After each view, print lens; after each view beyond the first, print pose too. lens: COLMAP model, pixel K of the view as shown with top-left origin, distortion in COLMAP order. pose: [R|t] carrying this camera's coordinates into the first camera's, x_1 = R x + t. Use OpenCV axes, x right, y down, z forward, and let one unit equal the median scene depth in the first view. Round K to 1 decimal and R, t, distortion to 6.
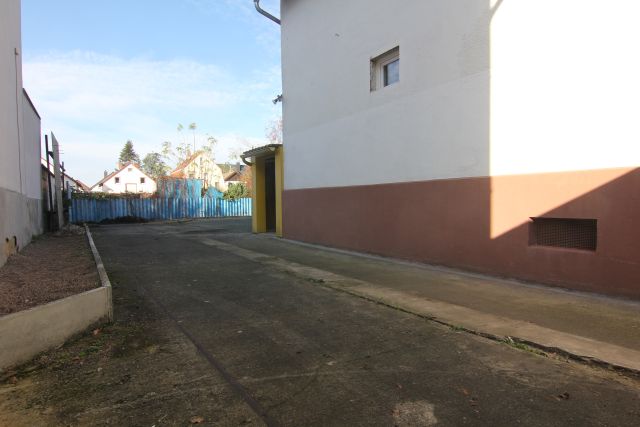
lens RADIAL K [[358.9, 0, 320.0], [0, 358.9, 212.2], [0, 0, 1]] dist [-0.003498, -0.002062]
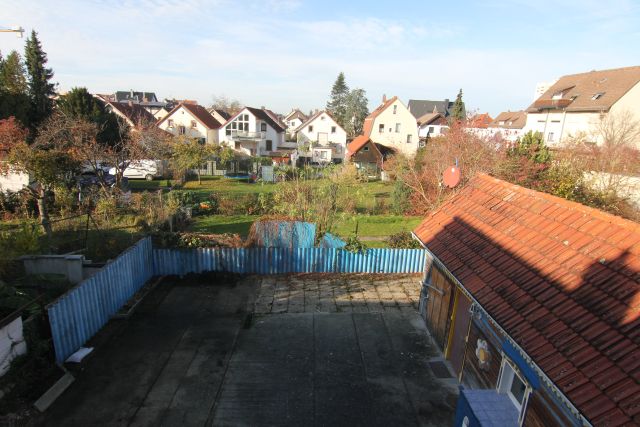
lens RADIAL K [[358.9, 0, 320.8], [0, 358.9, 214.7], [0, 0, 1]] dist [-0.003498, -0.002062]
pose [[0.843592, 0.181962, -0.505215, 0.007245], [-0.072377, 0.970781, 0.228791, -0.086178], [0.532085, -0.156441, 0.832113, 0.141656]]
